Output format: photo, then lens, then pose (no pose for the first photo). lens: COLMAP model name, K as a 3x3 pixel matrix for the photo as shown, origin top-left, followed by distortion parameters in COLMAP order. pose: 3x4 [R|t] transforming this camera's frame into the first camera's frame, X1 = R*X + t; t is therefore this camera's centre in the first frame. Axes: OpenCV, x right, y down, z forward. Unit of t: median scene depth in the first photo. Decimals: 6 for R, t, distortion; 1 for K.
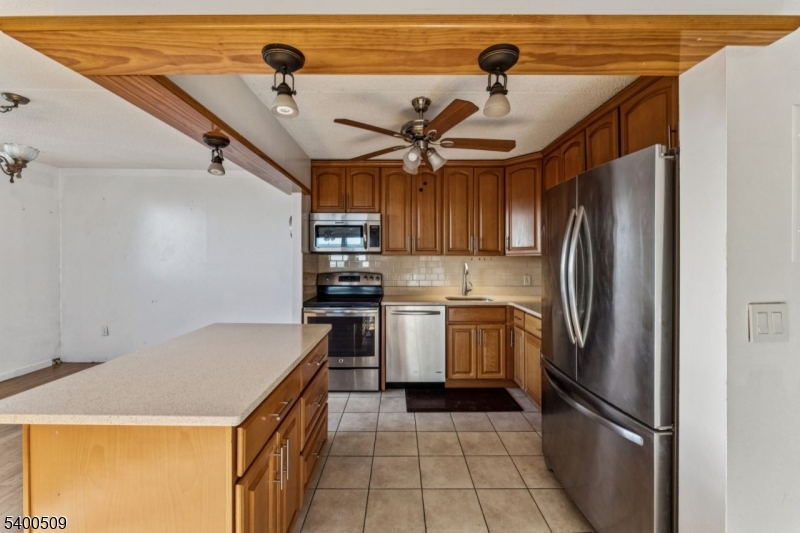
lens RADIAL K [[324.0, 0, 398.4], [0, 324.0, 260.5], [0, 0, 1]] dist [0.000422, -0.000661]
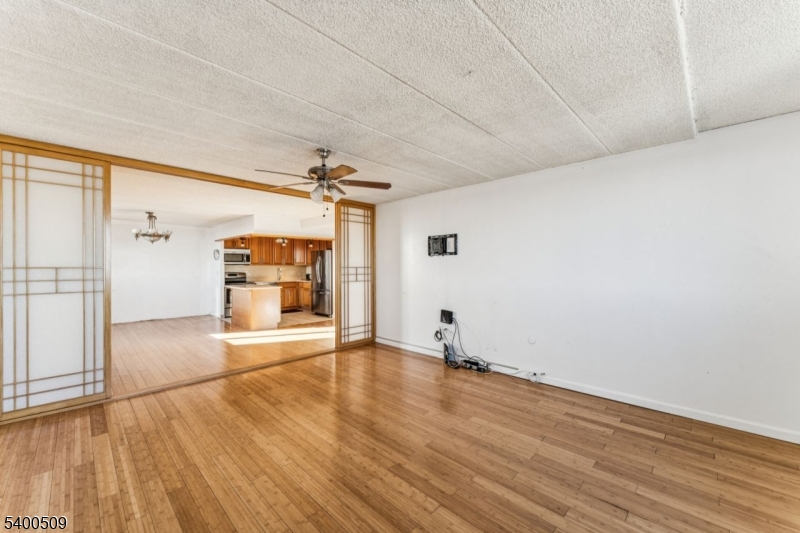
lens RADIAL K [[324.0, 0, 404.6], [0, 324.0, 266.6], [0, 0, 1]] dist [0.000422, -0.000661]
pose [[0.691541, -0.003413, 0.722329, -1.183074], [0.007441, 0.999969, -0.002398, 0.010861], [-0.722299, 0.007033, 0.691545, -1.882033]]
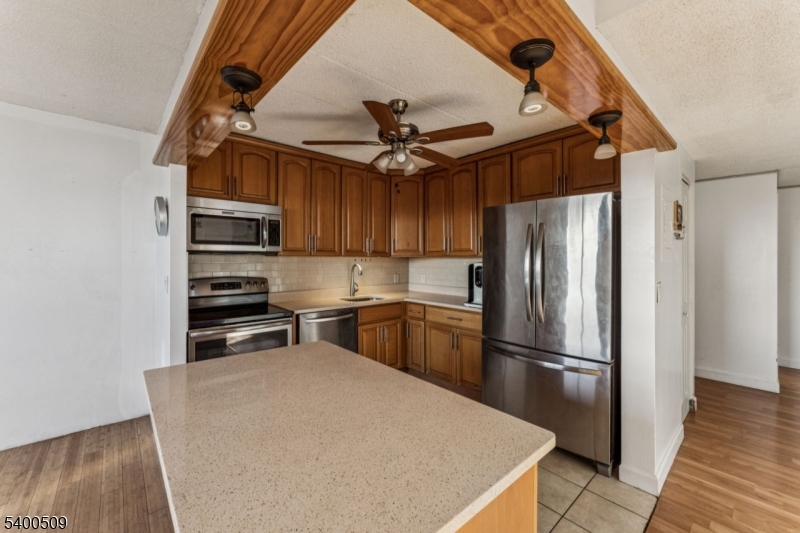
lens RADIAL K [[324.0, 0, 397.8], [0, 324.0, 260.3], [0, 0, 1]] dist [0.000422, -0.000661]
pose [[0.749762, -0.003337, 0.661700, -0.416607], [0.005816, 0.999982, -0.001547, -0.001711], [-0.661683, 0.005008, 0.749767, 0.174747]]
